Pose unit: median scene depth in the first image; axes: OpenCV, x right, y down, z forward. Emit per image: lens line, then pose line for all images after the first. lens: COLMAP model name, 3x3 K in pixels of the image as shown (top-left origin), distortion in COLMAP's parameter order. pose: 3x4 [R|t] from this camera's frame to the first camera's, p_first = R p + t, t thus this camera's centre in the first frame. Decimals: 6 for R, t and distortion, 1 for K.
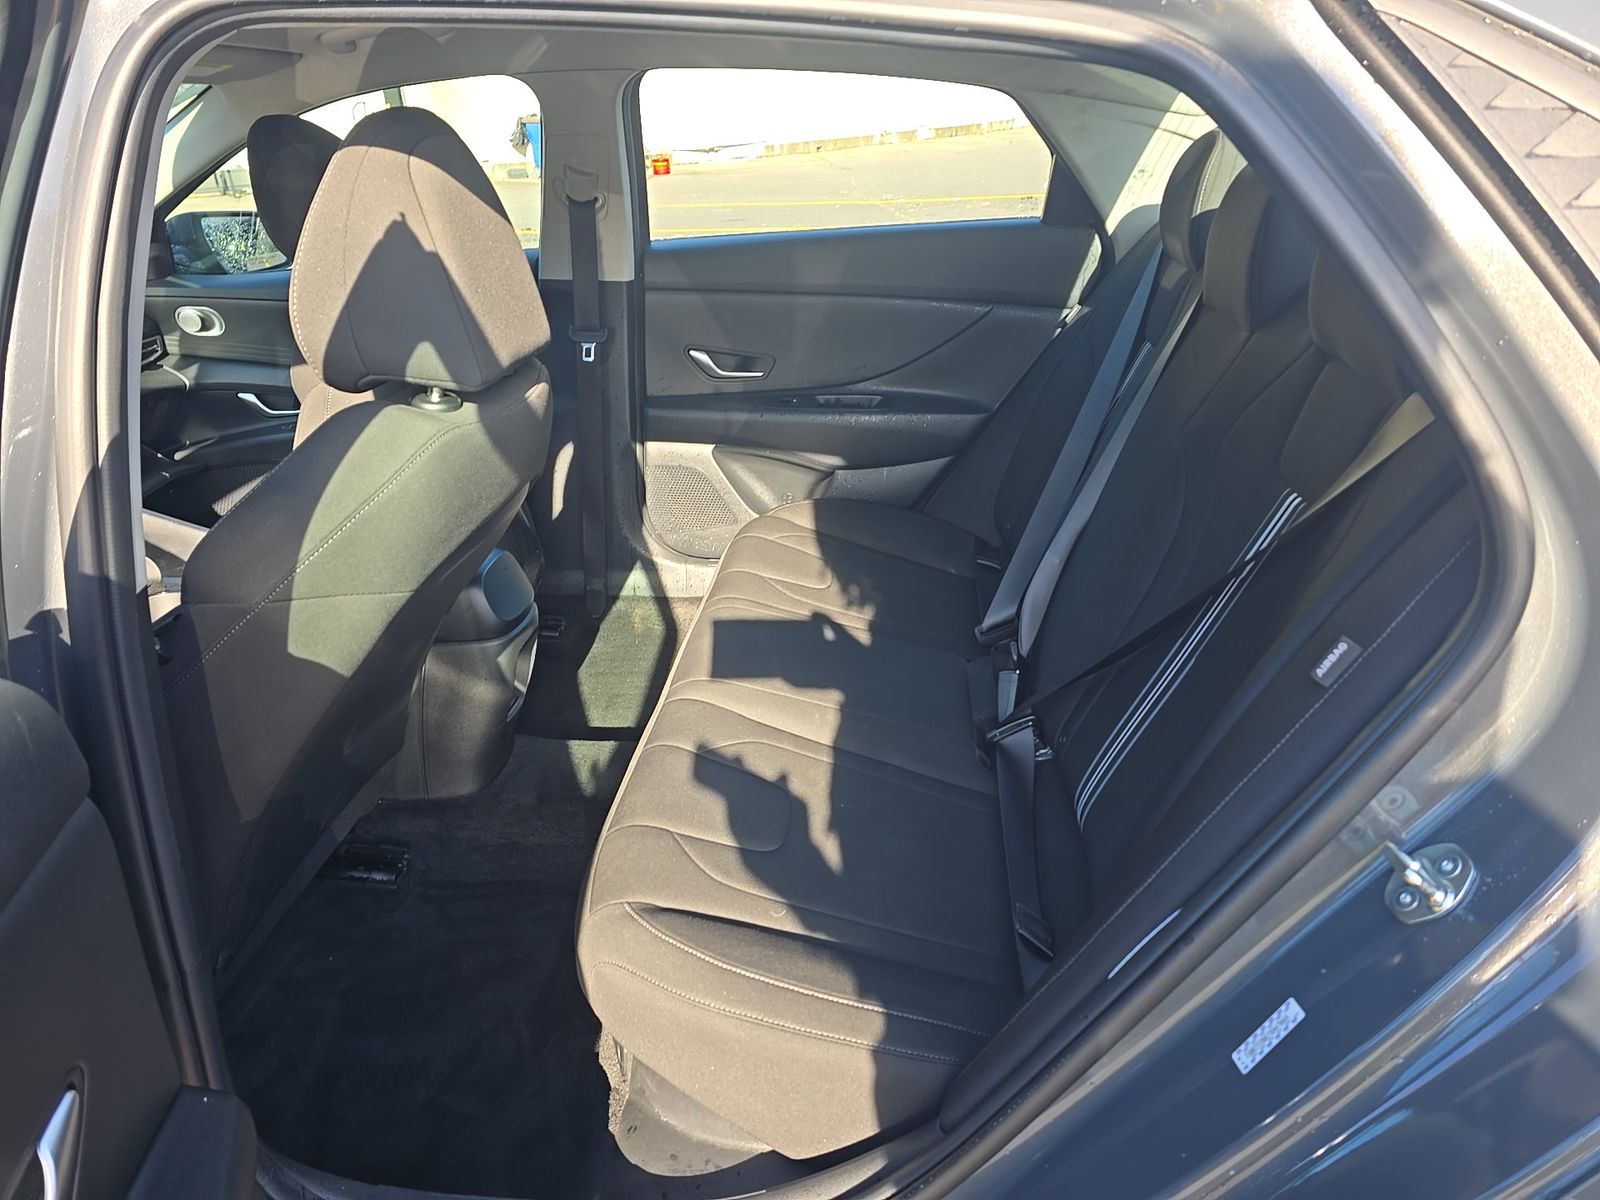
lens RADIAL K [[1071.8, 0, 770.0], [0, 1071.8, 593.6], [0, 0, 1]] dist [0.049888, -0.057346]
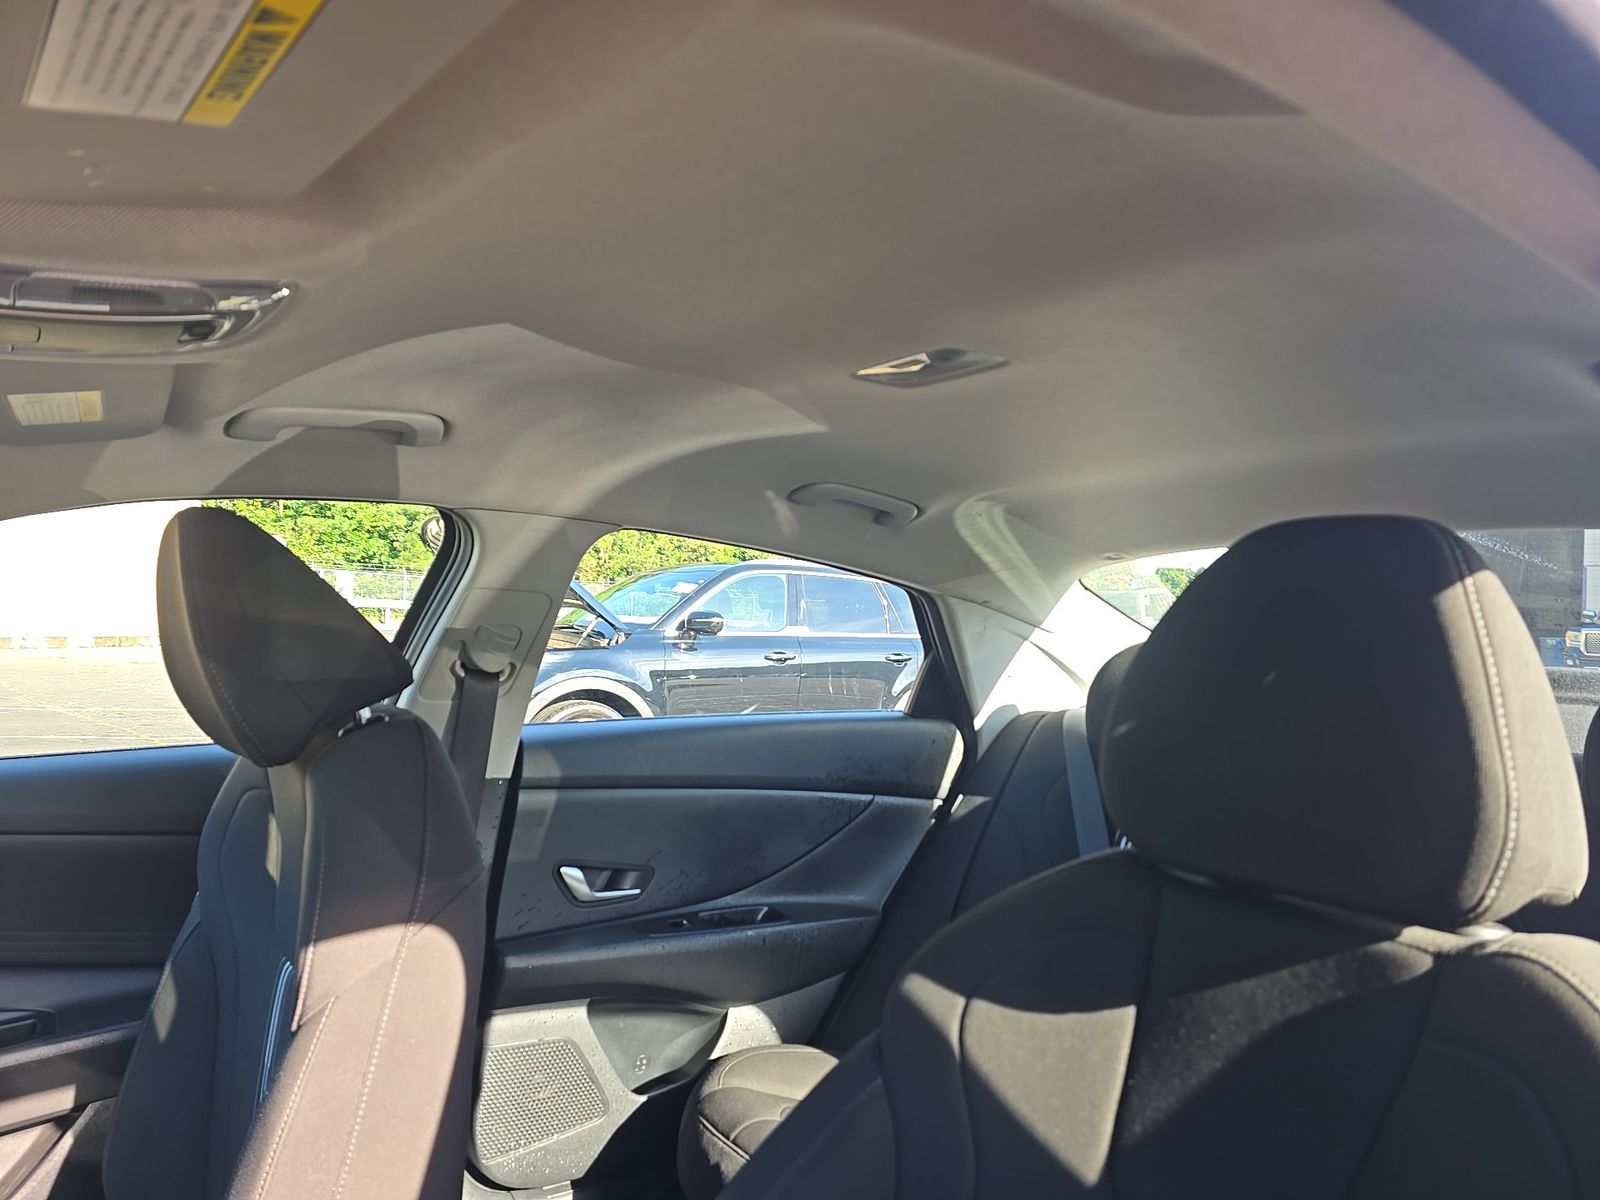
lens RADIAL K [[1087.5, 0, 802.8], [0, 1087.5, 579.9], [0, 0, 1]] dist [0.028931, -0.003966]
pose [[0.731256, 0.110762, 0.673051, -0.469635], [0.211051, 0.901567, -0.377670, -0.082043], [-0.648631, 0.418221, 0.635899, 0.314480]]
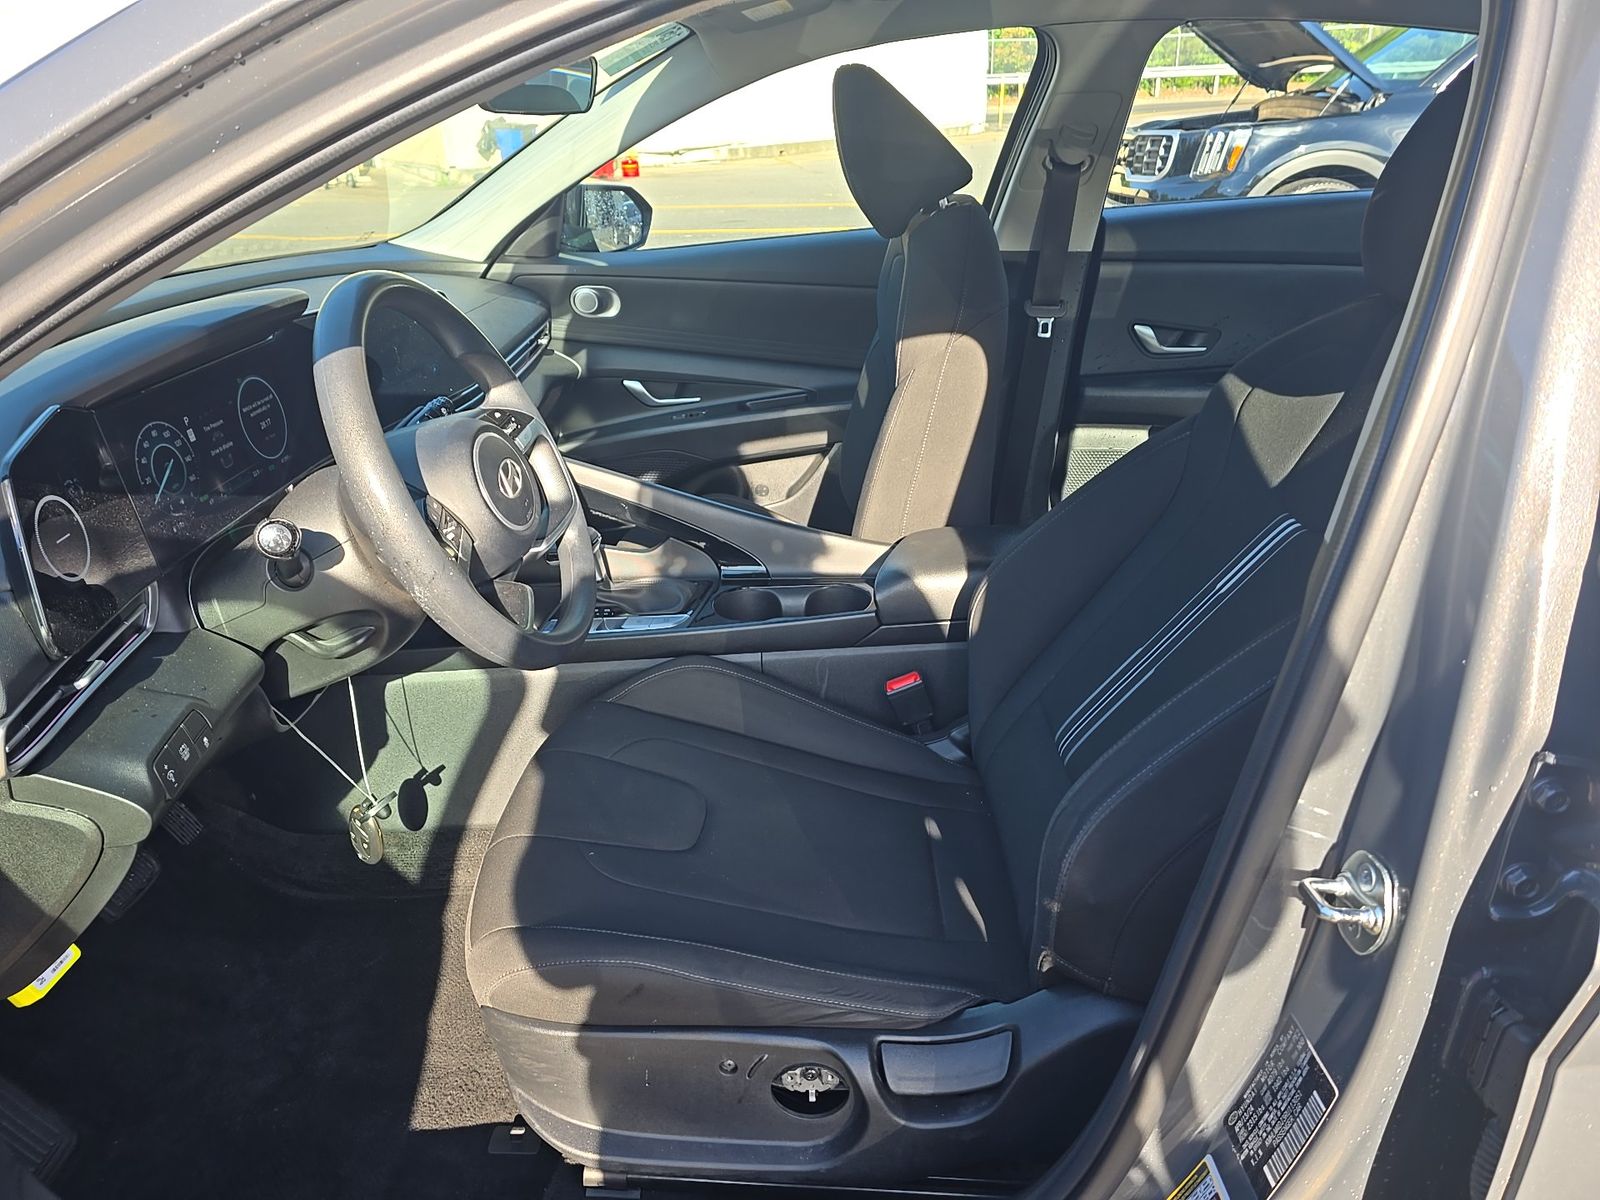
lens RADIAL K [[1087.5, 0, 802.8], [0, 1087.5, 579.9], [0, 0, 1]] dist [0.028931, -0.003966]
pose [[0.994139, -0.032592, 0.103080, -0.457974], [0.034815, 0.999197, -0.019847, 0.007233], [-0.102350, 0.023320, 0.994475, 0.072855]]
